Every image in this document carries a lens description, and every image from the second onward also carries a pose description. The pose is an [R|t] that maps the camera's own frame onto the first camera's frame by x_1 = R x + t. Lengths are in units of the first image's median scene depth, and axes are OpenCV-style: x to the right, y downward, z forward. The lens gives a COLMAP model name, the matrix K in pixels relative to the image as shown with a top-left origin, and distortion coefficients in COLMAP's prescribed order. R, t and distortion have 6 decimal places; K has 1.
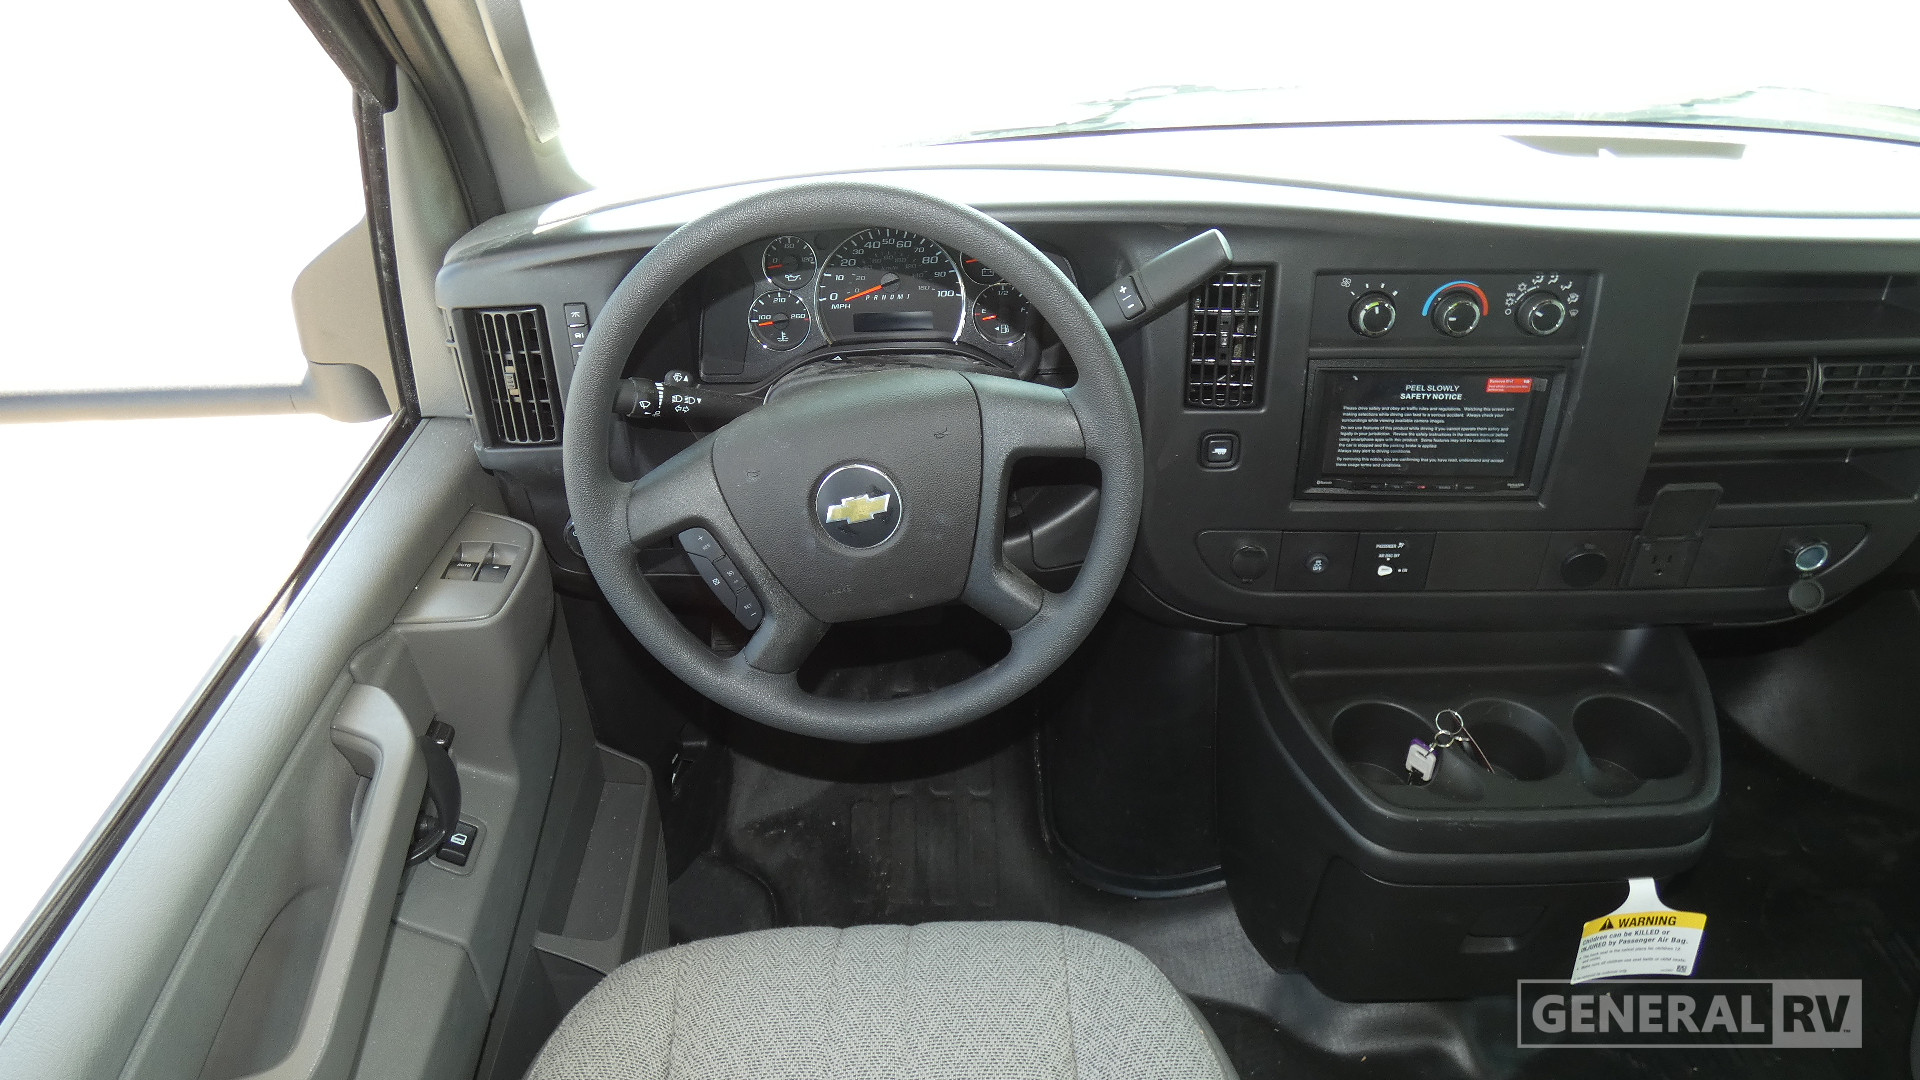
lens RADIAL K [[1151.7, 0, 947.8], [0, 1151.7, 542.8], [0, 0, 1]] dist [-0.002952, -0.005299]
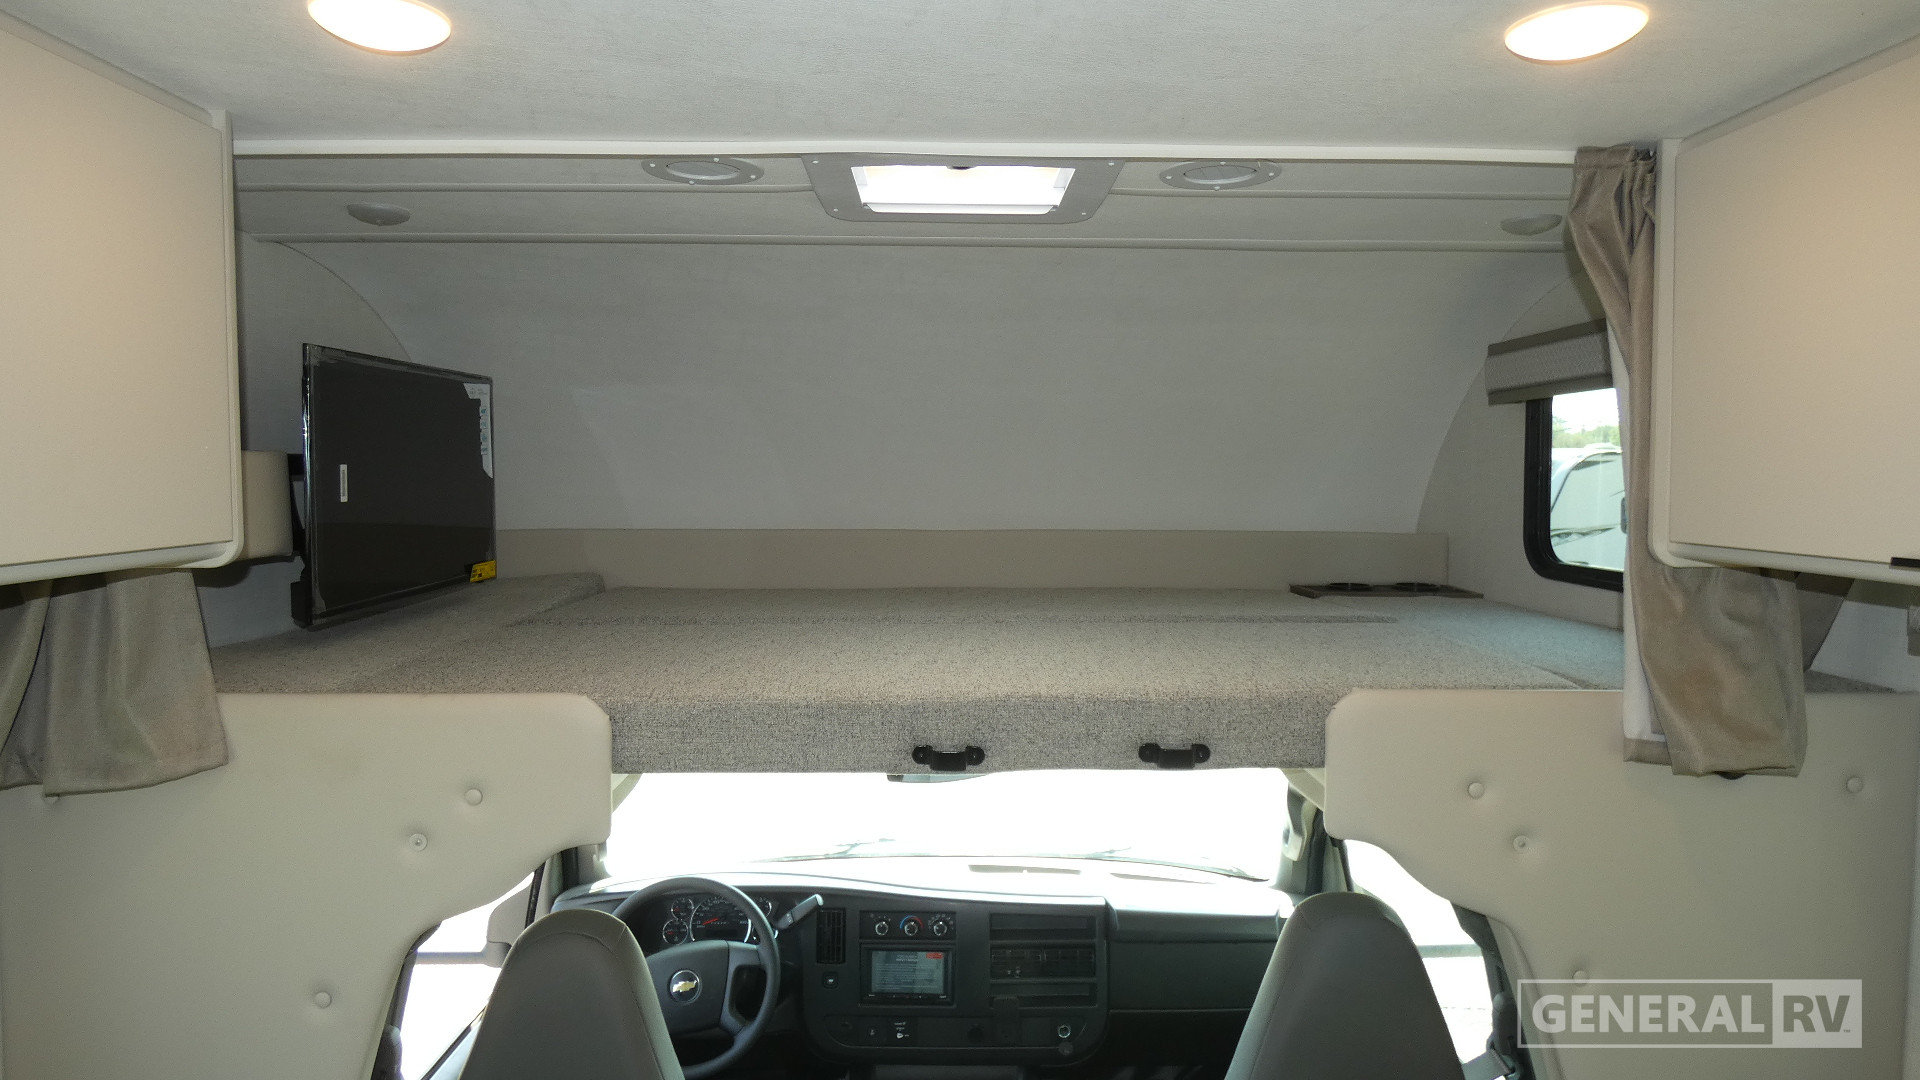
lens RADIAL K [[1151.7, 0, 957.4], [0, 1151.7, 535.0], [0, 0, 1]] dist [-0.002952, -0.005299]
pose [[0.999608, 0.026023, 0.010304, 0.480801], [-0.015722, 0.826662, -0.562479, 0.567008], [-0.023155, 0.562096, 0.826748, -1.805848]]
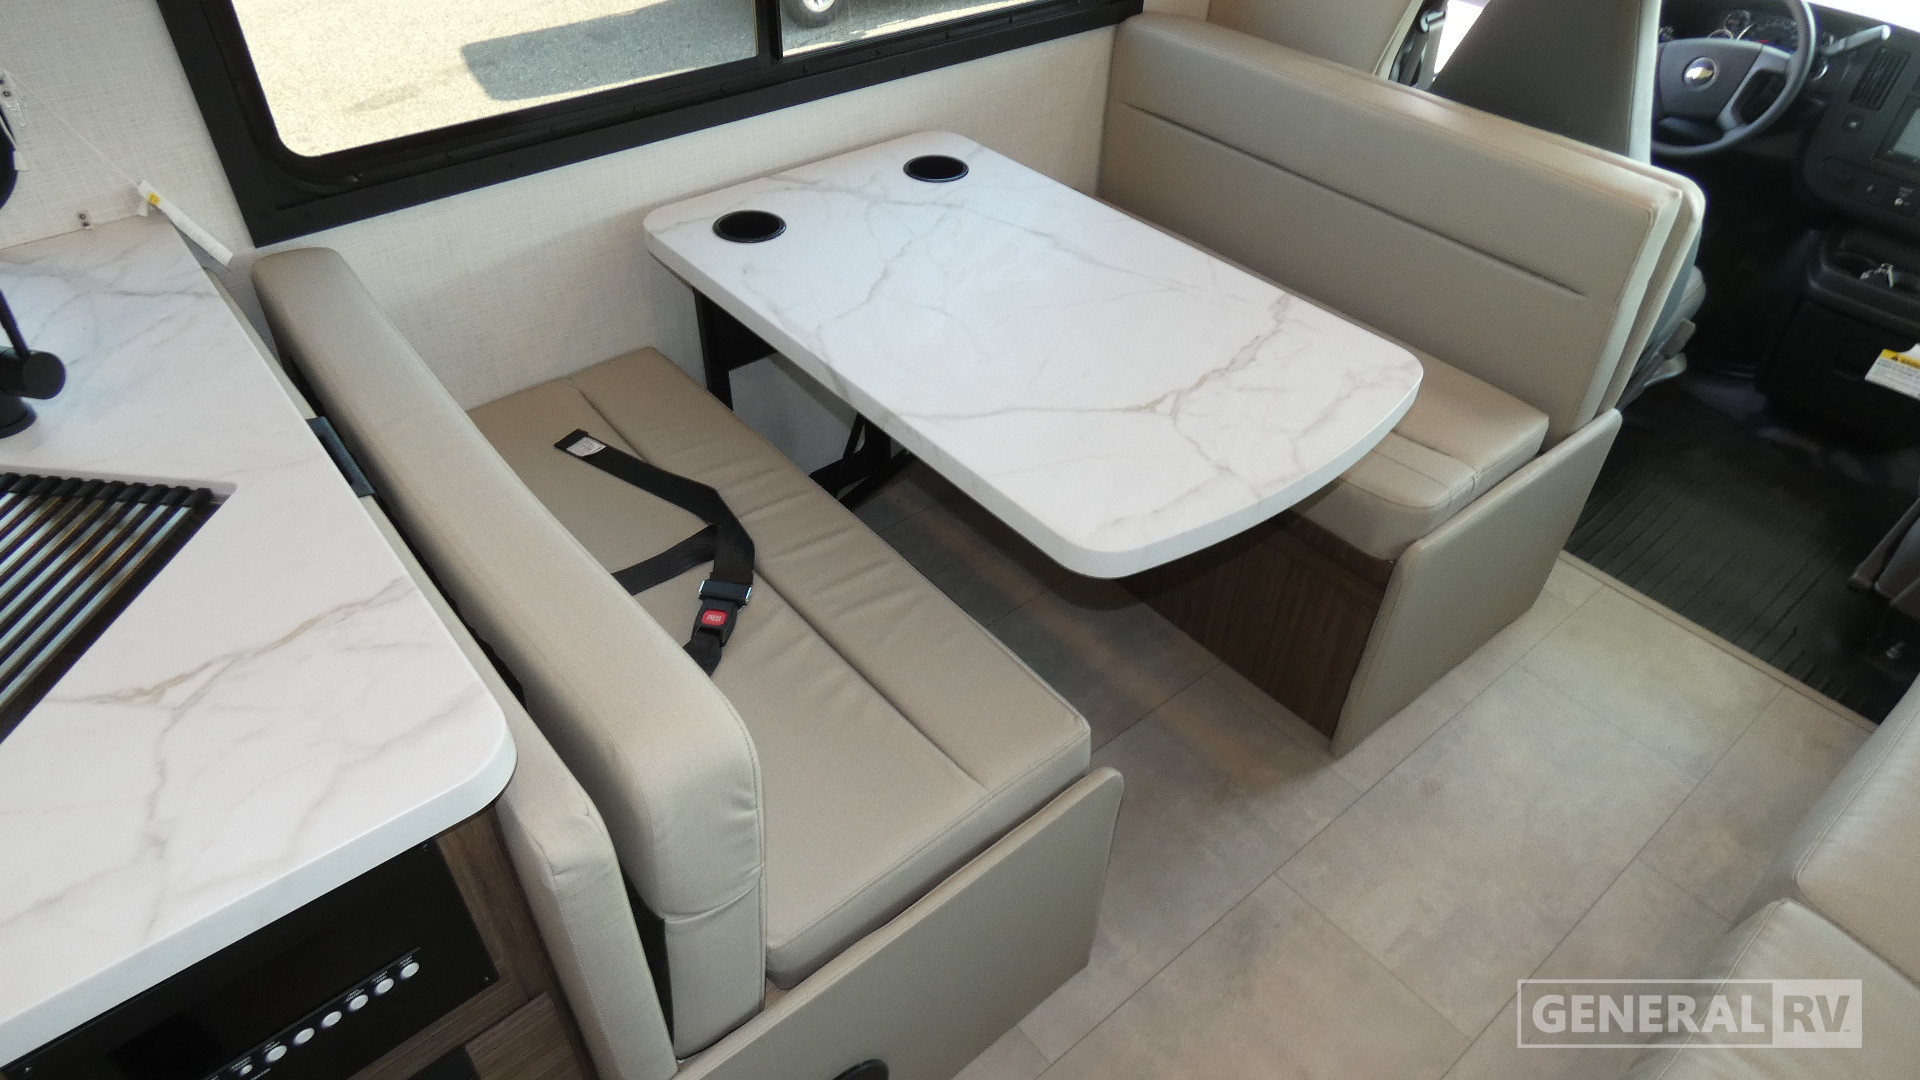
lens RADIAL K [[1151.7, 0, 955.5], [0, 1151.7, 534.1], [0, 0, 1]] dist [-0.002952, -0.005299]
pose [[0.630134, 0.533698, -0.564001, 0.925664], [-0.501997, 0.834147, 0.228470, 1.135669], [0.592393, 0.139160, 0.793539, -2.162485]]
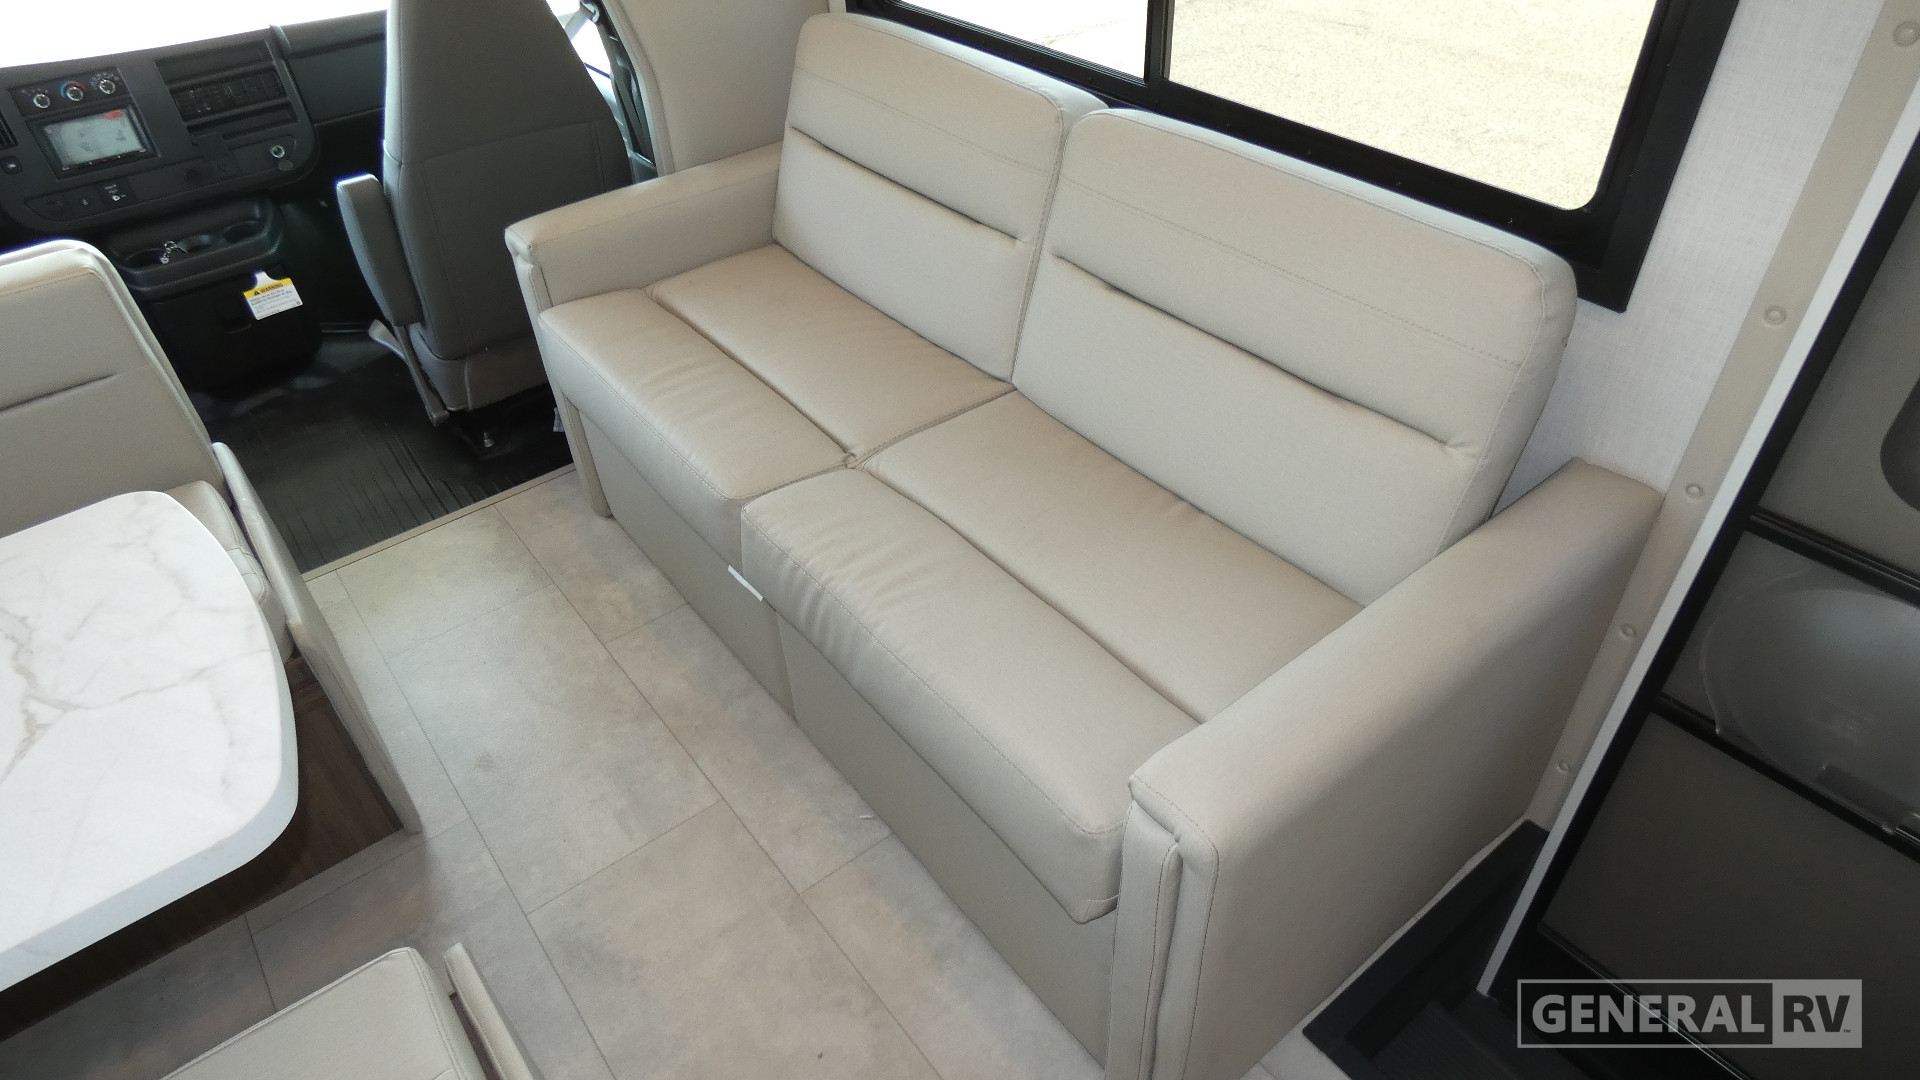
lens RADIAL K [[1151.7, 0, 959.2], [0, 1151.7, 522.9], [0, 0, 1]] dist [-0.002952, -0.005299]
pose [[0.794645, -0.390097, 0.465149, 0.428821], [0.387673, 0.915719, 0.105681, 1.262417], [-0.467172, 0.096347, 0.878902, -2.301529]]
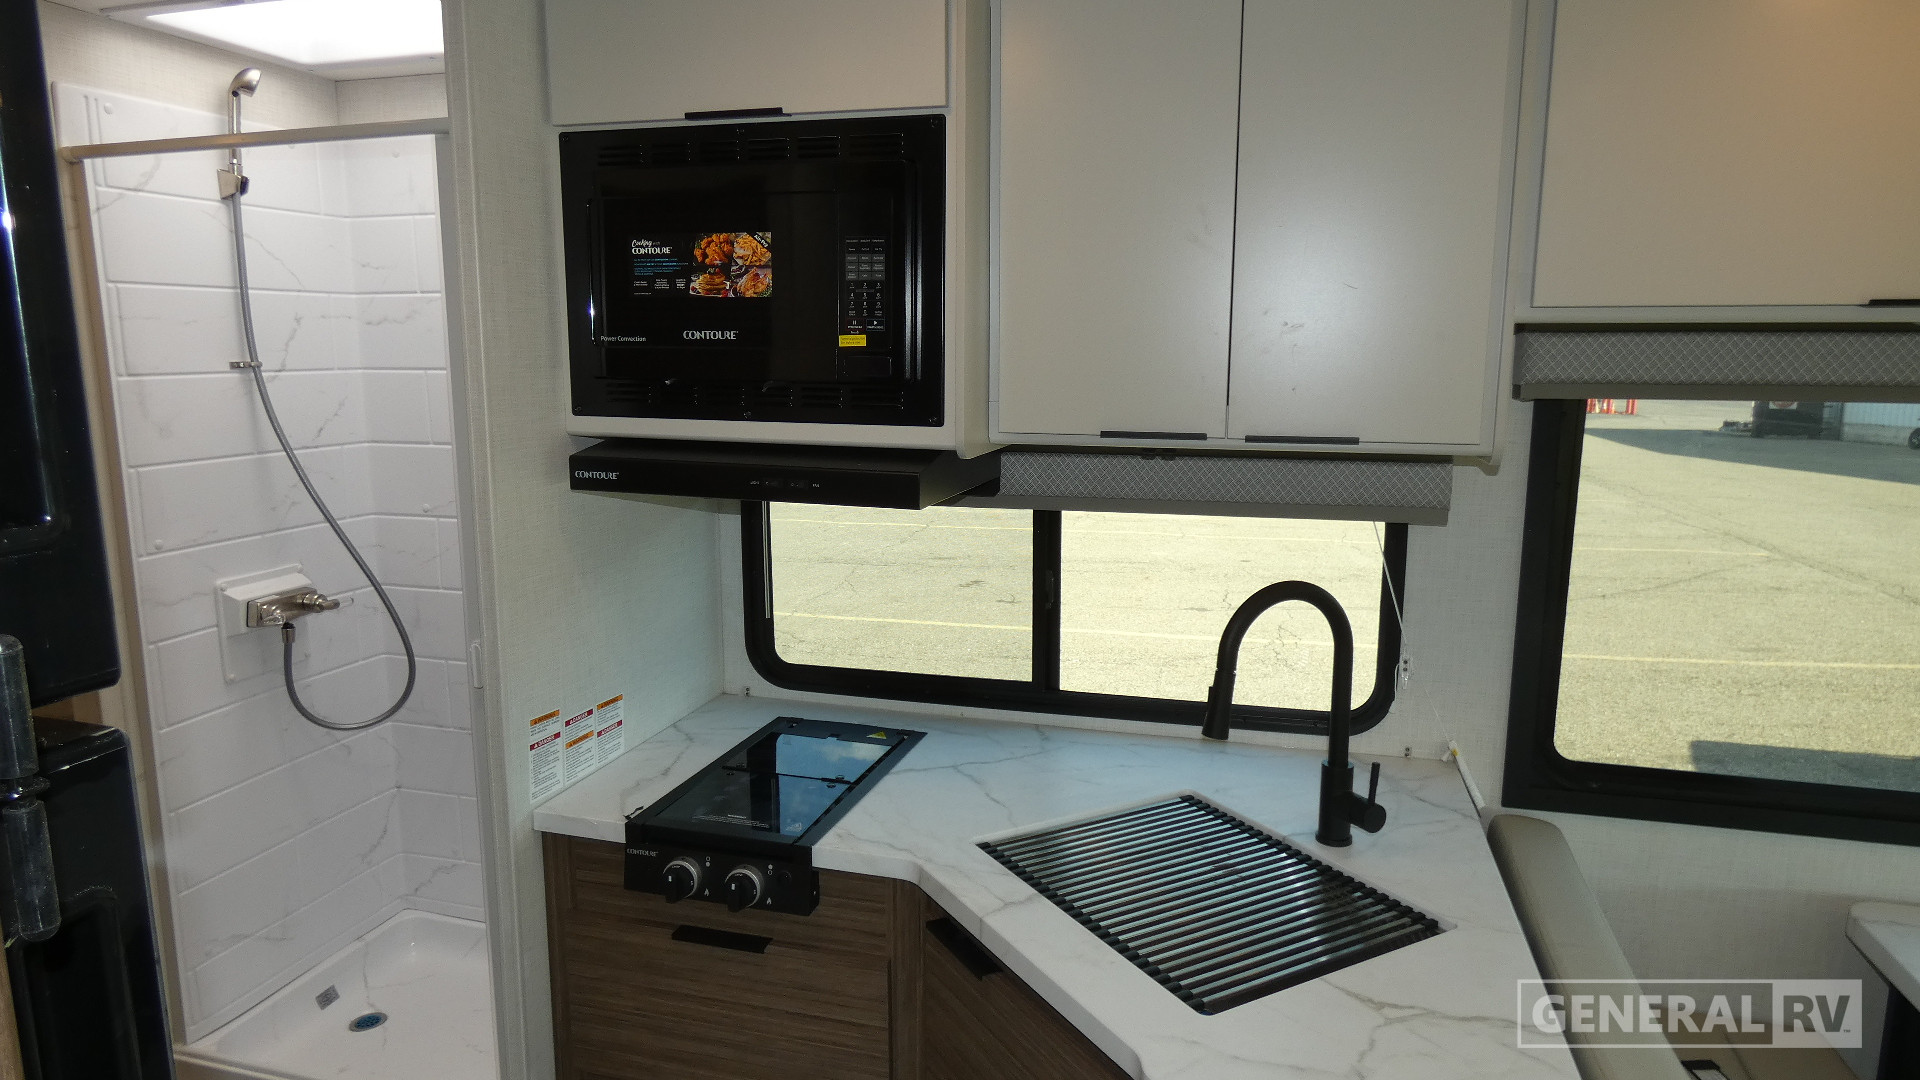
lens RADIAL K [[1151.7, 0, 945.4], [0, 1151.7, 528.4], [0, 0, 1]] dist [-0.002952, -0.005299]
pose [[-0.289909, 0.175375, -0.940849, 1.450461], [-0.574881, 0.754044, 0.317696, 1.175837], [0.765157, 0.632978, -0.117784, -2.405612]]
